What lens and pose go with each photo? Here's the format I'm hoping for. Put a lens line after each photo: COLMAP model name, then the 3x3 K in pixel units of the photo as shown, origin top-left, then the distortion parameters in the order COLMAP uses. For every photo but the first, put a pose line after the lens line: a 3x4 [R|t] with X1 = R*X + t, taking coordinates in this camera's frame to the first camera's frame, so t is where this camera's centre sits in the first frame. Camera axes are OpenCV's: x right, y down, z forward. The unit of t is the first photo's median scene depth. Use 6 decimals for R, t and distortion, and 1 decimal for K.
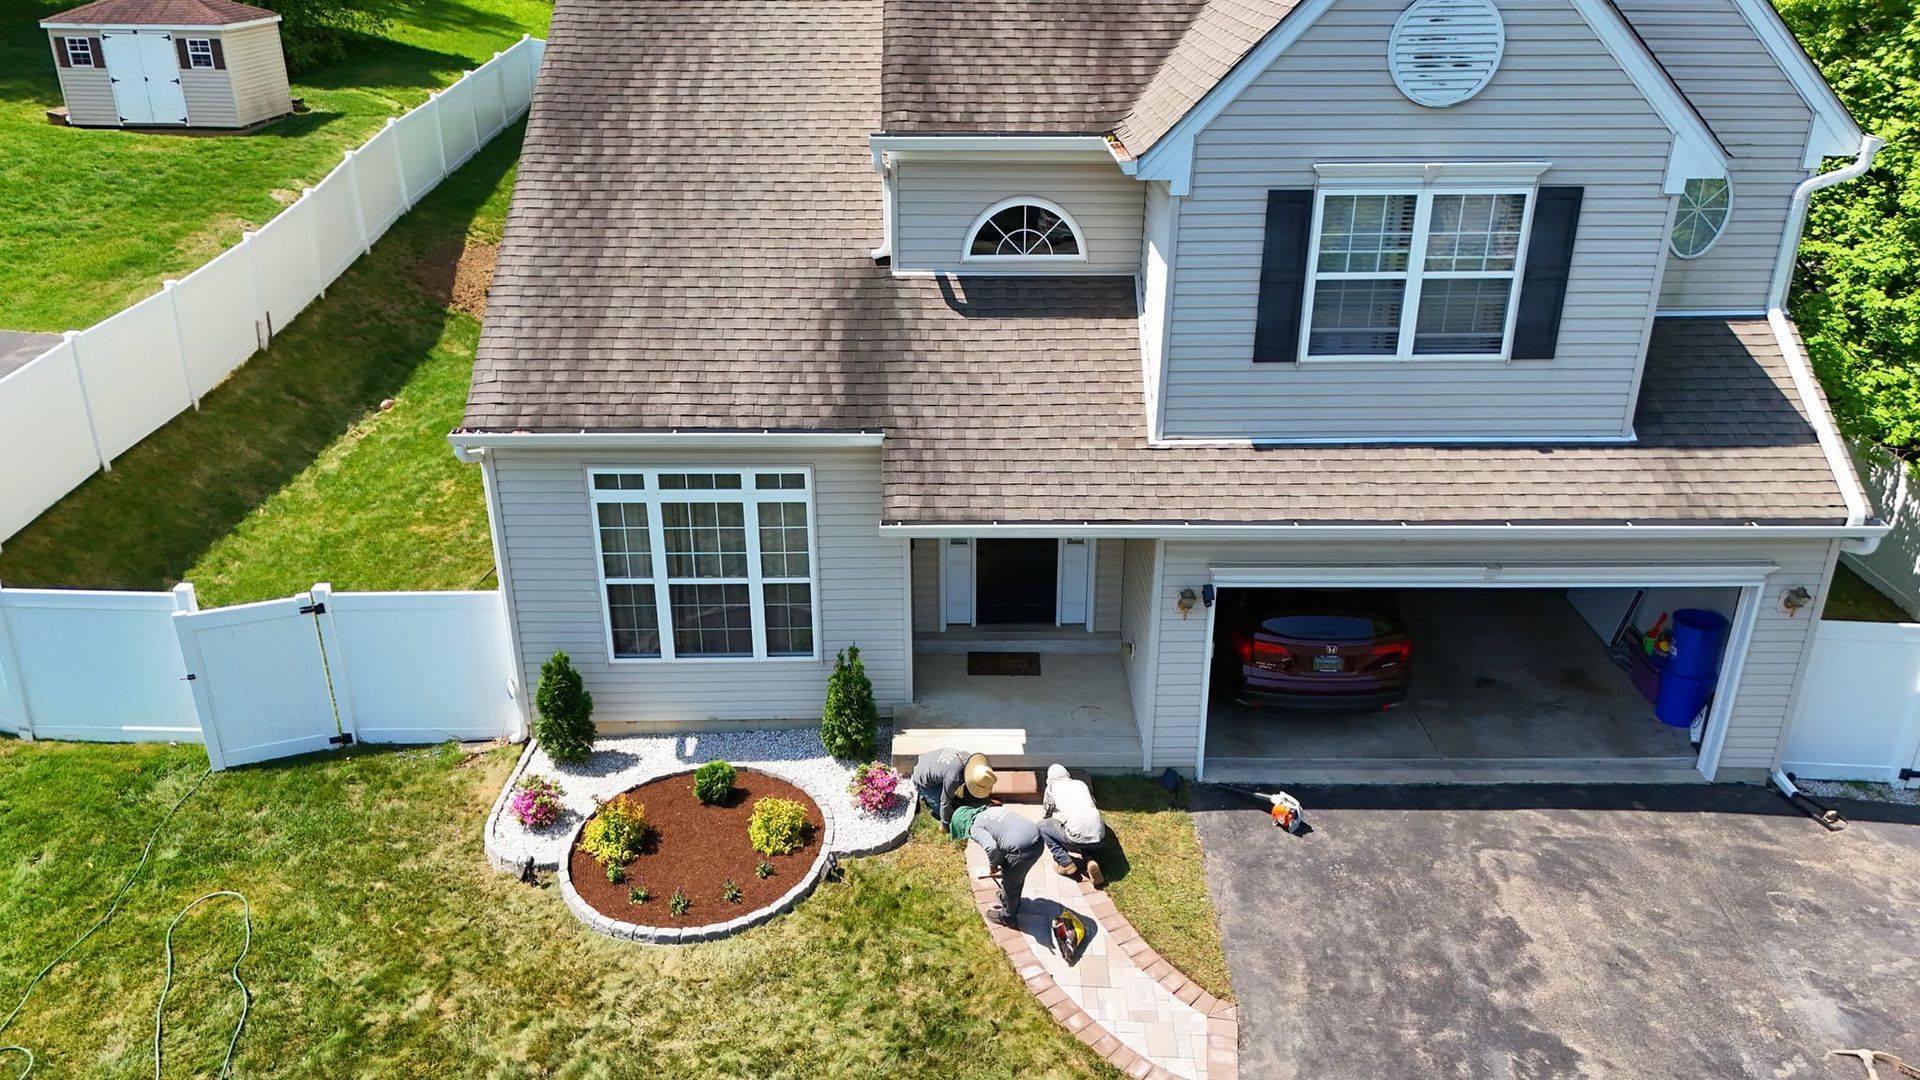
lens RADIAL K [[1412.6, 0, 969.7], [0, 1412.6, 537.3], [0, 0, 1]] dist [0.081579, -0.092927]
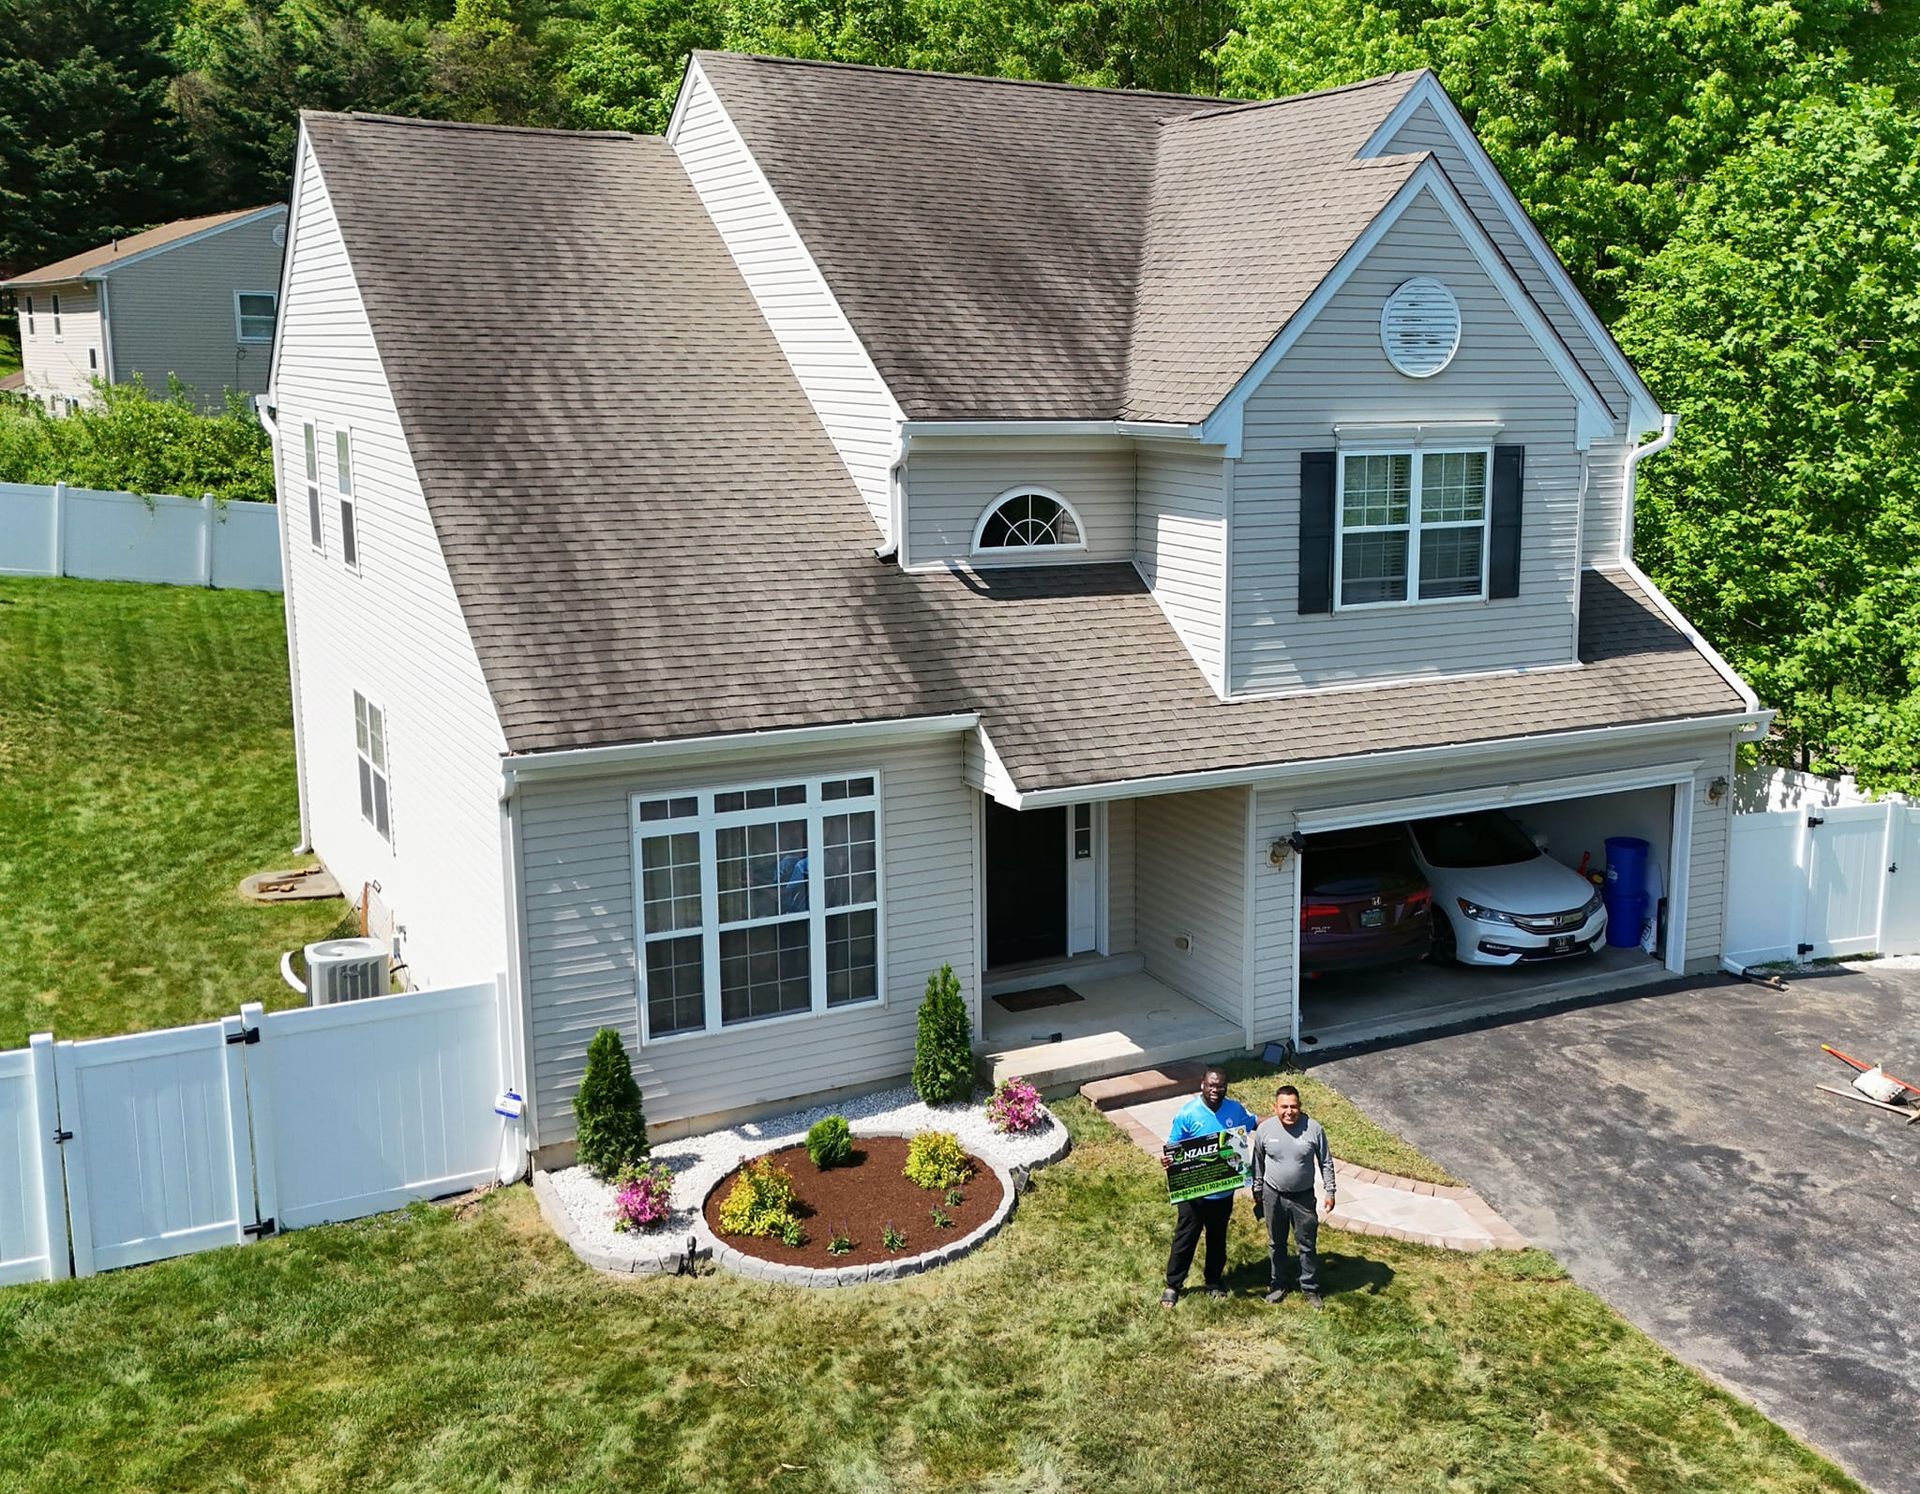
lens RADIAL K [[1982.0, 0, 1206.0], [0, 1982.0, 729.1], [0, 0, 1]] dist [0.130363, -0.196983]
pose [[0.861224, -0.088515, 0.500458, -0.583004], [0.202174, 0.963117, -0.177572, 0.199165], [-0.466282, 0.254109, 0.847355, -0.187087]]
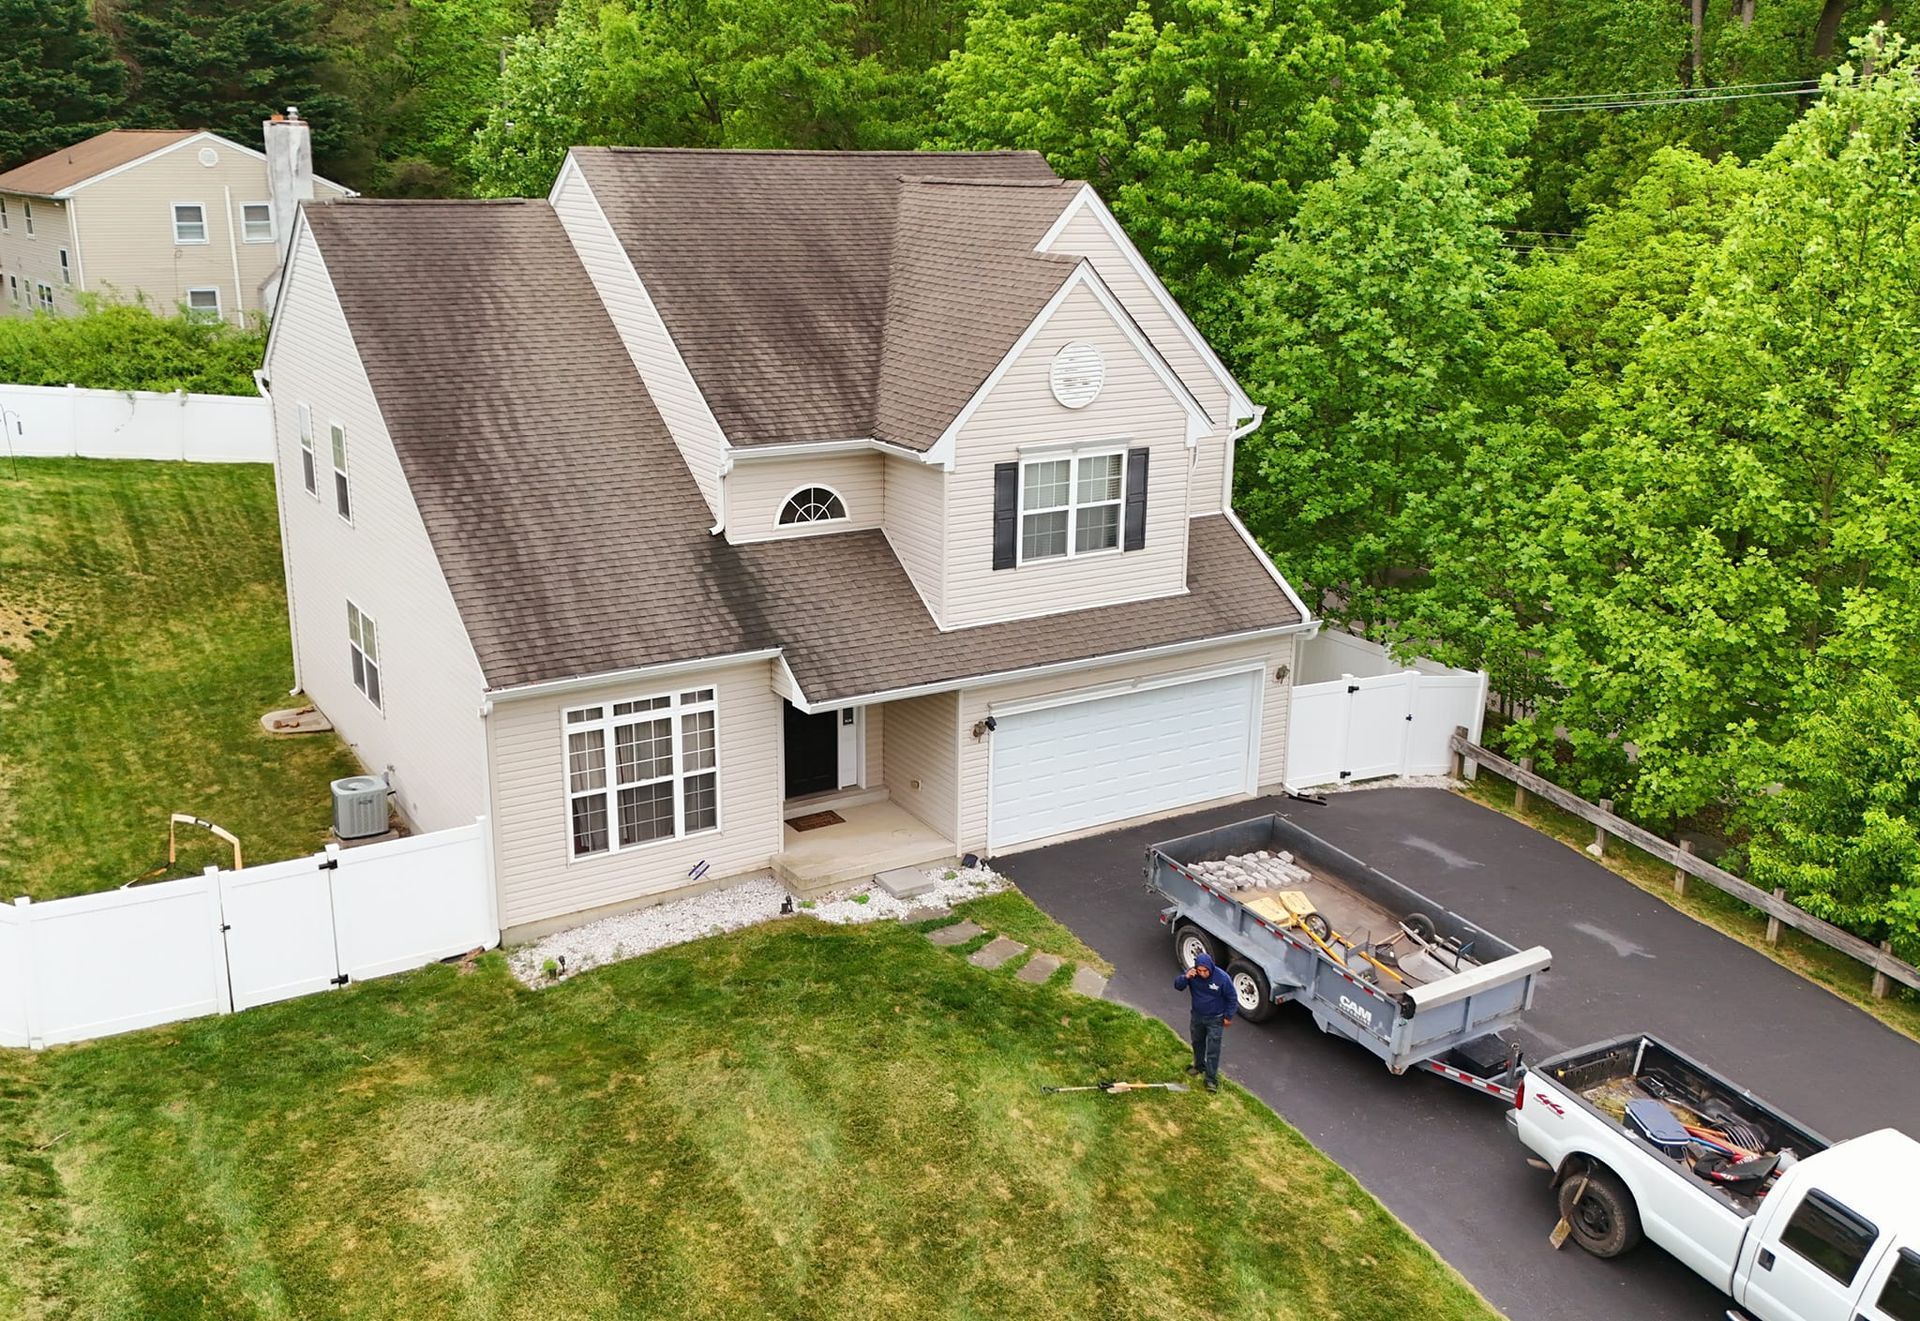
lens RADIAL K [[1696.3, 0, 925.6], [0, 1696.3, 663.3], [0, 0, 1]] dist [0.165956, -0.001541]
pose [[0.867017, -0.139564, 0.478335, -0.752177], [0.198942, 0.977098, -0.075509, 0.101059], [-0.456842, 0.160629, 0.874925, -0.574790]]
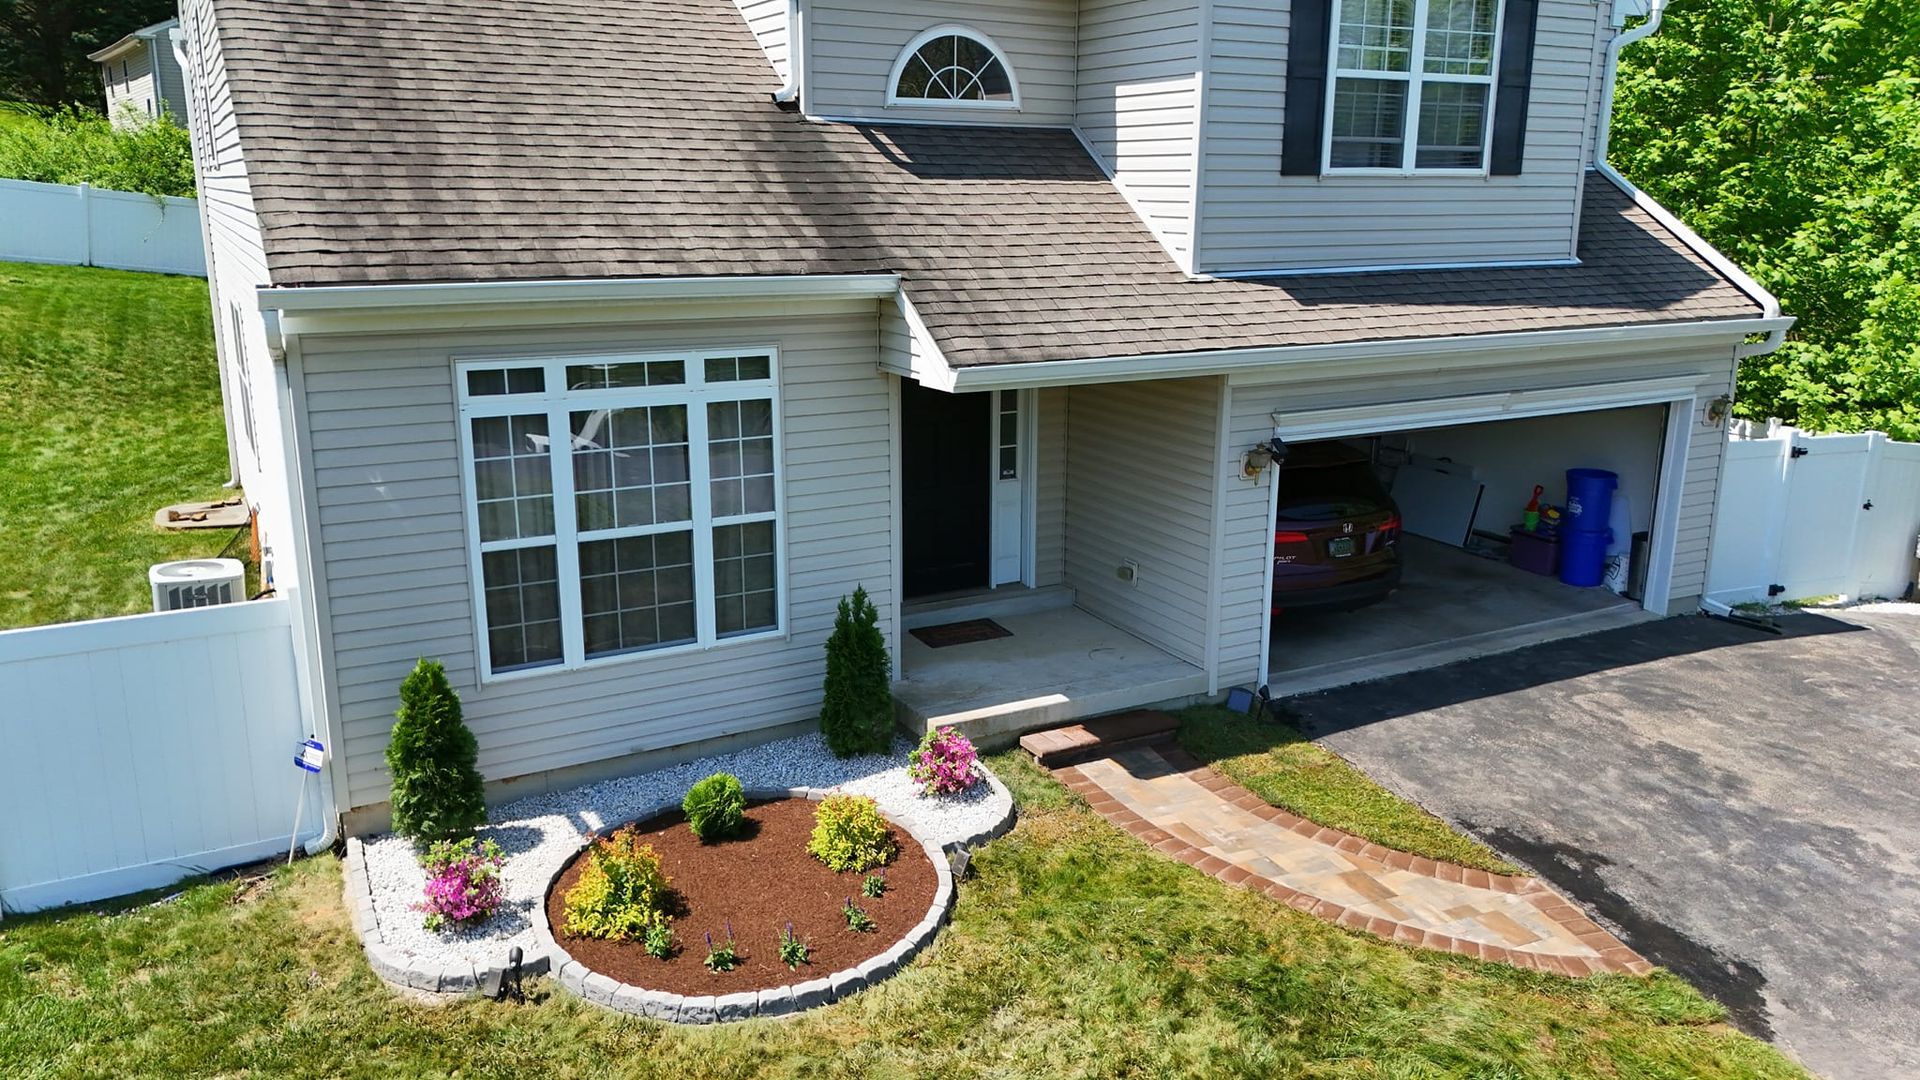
lens RADIAL K [[1412.6, 0, 969.7], [0, 1412.6, 537.3], [0, 0, 1]] dist [0.081579, -0.092927]
pose [[0.881569, -0.111376, 0.458728, -0.380611], [0.190245, 0.973181, -0.129324, 0.163551], [-0.432022, 0.201279, 0.879116, 0.345618]]
